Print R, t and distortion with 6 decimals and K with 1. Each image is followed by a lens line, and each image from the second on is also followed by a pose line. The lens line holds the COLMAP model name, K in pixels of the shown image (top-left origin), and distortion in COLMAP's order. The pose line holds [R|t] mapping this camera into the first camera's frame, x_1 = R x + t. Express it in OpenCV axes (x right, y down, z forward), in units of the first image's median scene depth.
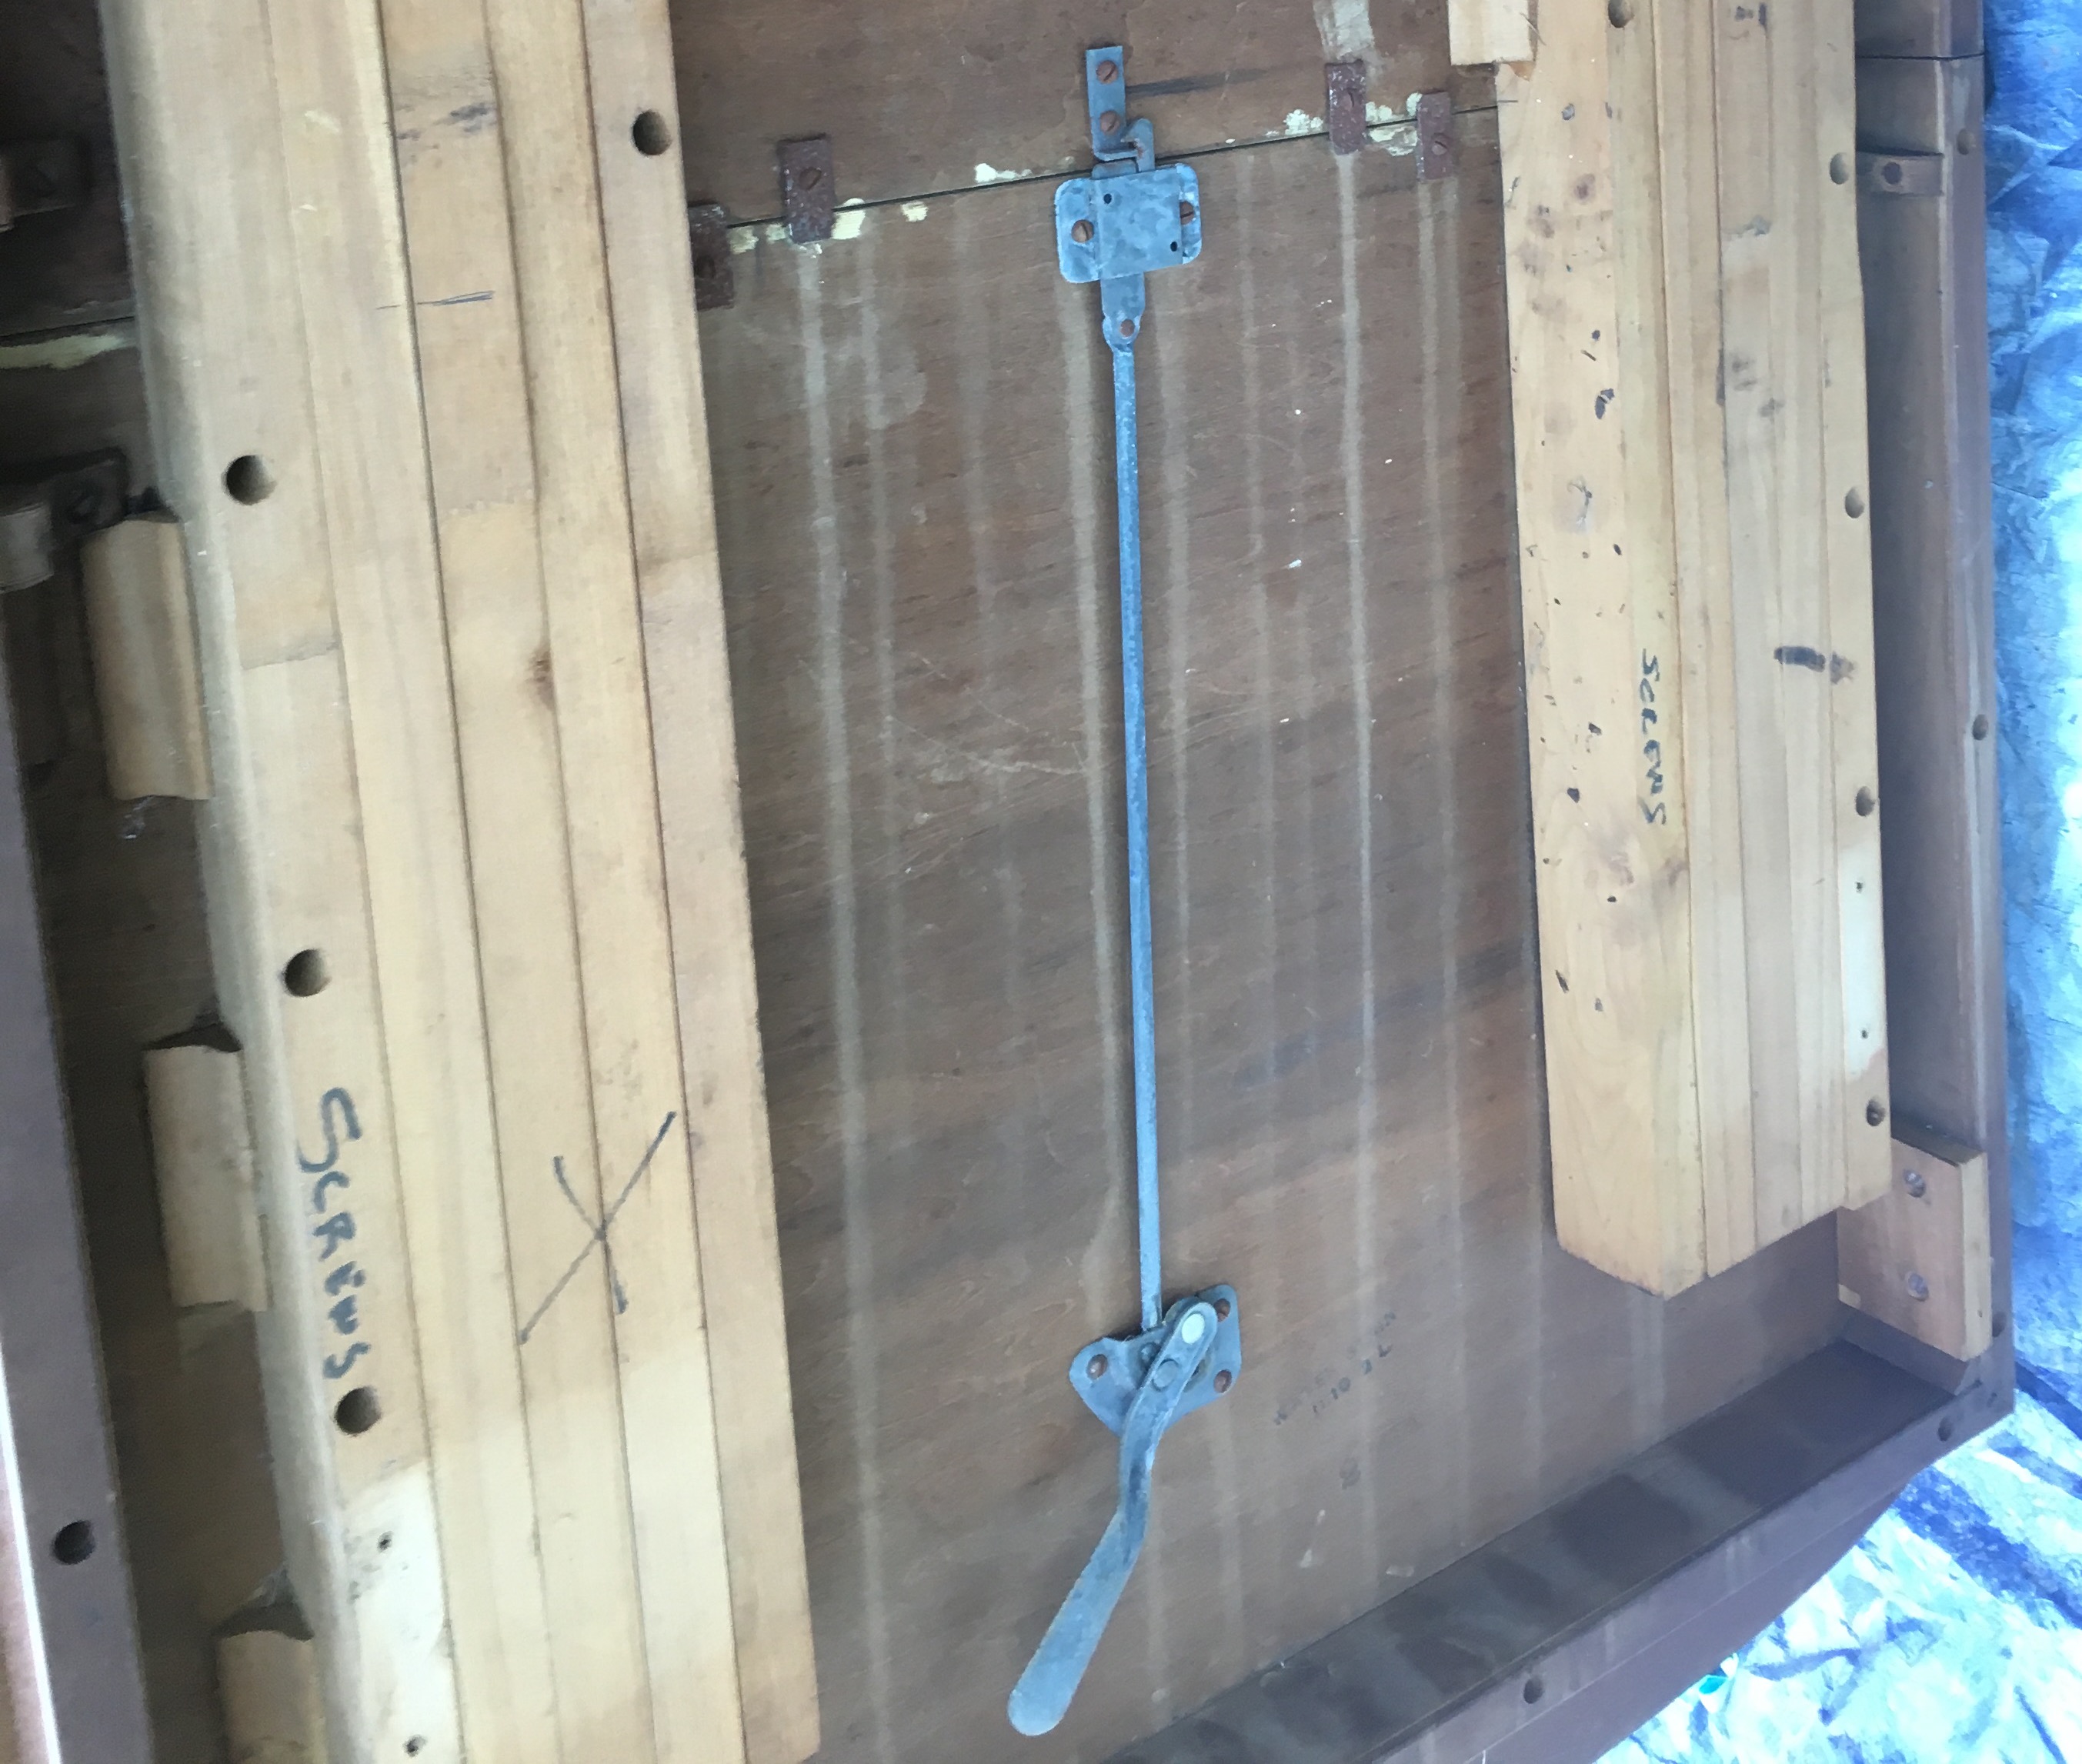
lens RADIAL K [[2809.2, 0, 1041.0], [0, 2809.2, 882.0], [0, 0, 1]] dist [0.026271, -0.139887]
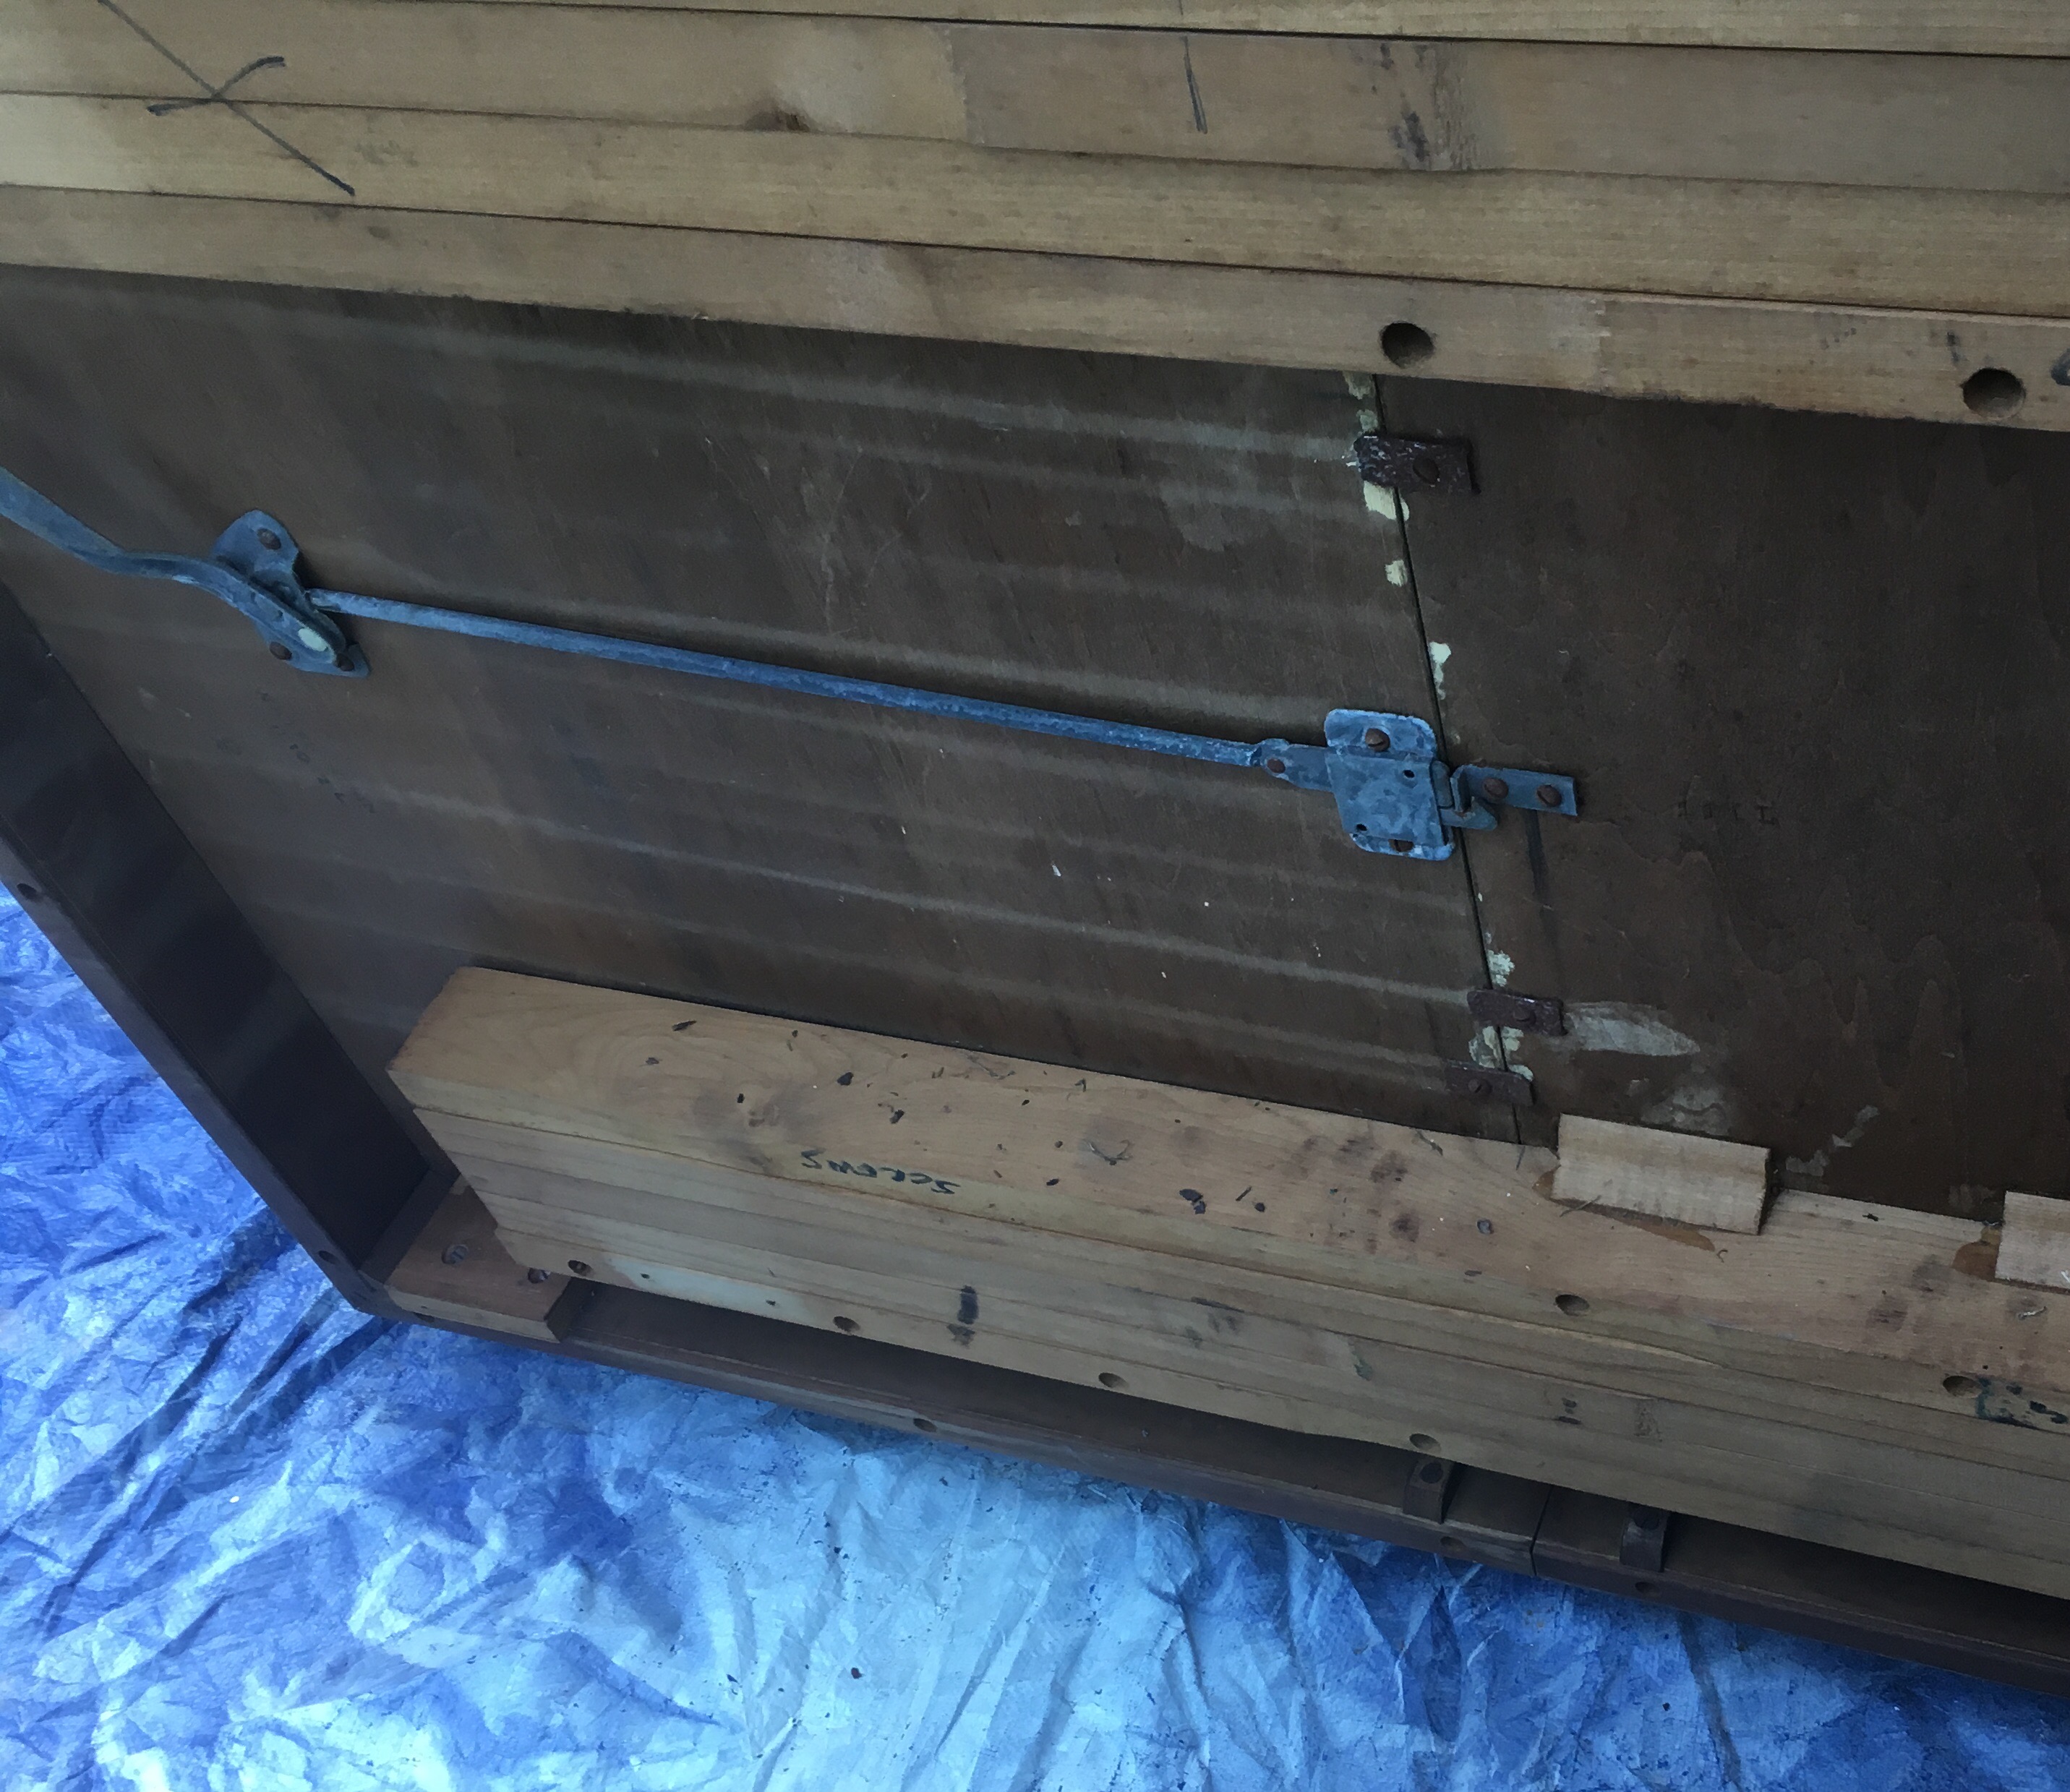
lens RADIAL K [[2575.7, 0, 1035.0], [0, 2575.7, 896.0], [0, 0, 1]] dist [0.007701, -0.207665]
pose [[-0.092424, 0.951882, 0.292195, -0.151878], [-0.984542, -0.131210, 0.116024, -0.210395], [0.148780, -0.276955, 0.949295, 0.196920]]
